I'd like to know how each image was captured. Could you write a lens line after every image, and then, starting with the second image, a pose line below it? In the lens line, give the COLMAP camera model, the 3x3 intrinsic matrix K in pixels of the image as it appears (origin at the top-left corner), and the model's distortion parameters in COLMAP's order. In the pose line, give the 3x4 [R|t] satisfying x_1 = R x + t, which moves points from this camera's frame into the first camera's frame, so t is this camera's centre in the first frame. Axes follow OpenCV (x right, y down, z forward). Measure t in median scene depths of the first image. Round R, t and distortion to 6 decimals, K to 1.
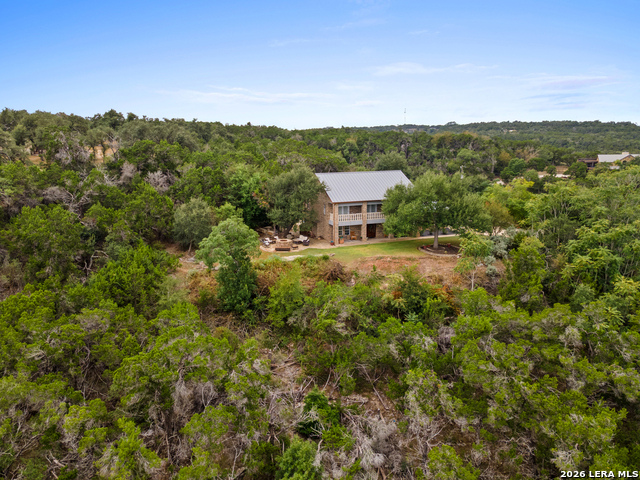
lens RADIAL K [[463.3, 0, 320.0], [0, 463.3, 240.0], [0, 0, 1]] dist [0.025417, 0.042552]
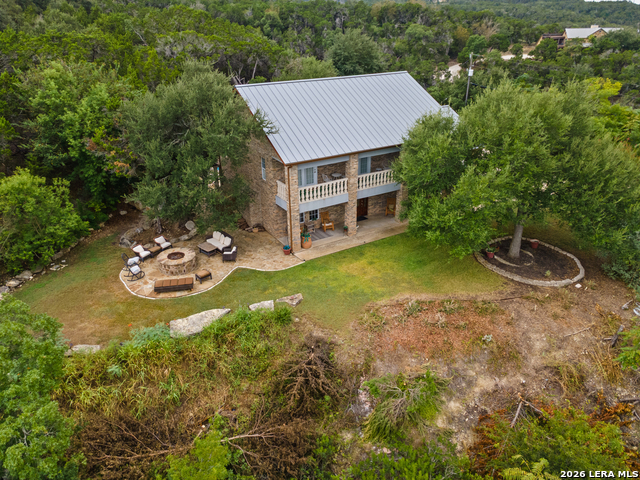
lens RADIAL K [[463.3, 0, 320.0], [0, 463.3, 240.0], [0, 0, 1]] dist [0.025417, 0.042552]
pose [[0.984612, -0.078741, 0.156010, -0.012481], [0.039501, 0.969911, 0.240233, -0.109966], [-0.170232, -0.230373, 0.958097, 0.553676]]
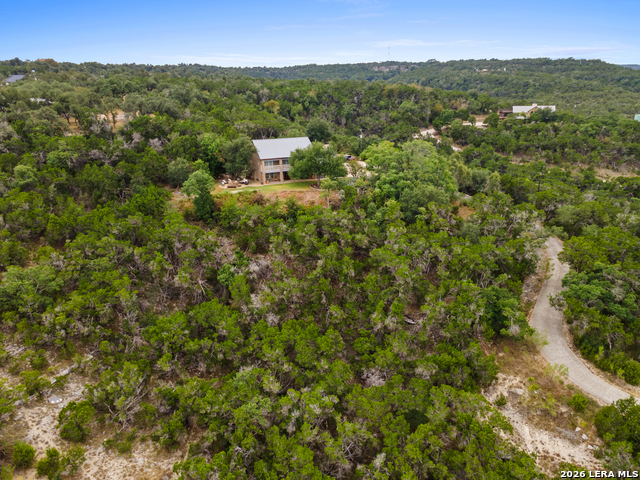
lens RADIAL K [[463.3, 0, 320.0], [0, 463.3, 240.0], [0, 0, 1]] dist [0.025417, 0.042552]
pose [[0.999759, -0.010358, 0.019376, 0.203455], [0.007674, 0.990975, 0.133824, -0.012214], [-0.020587, -0.133643, 0.990816, -0.719468]]
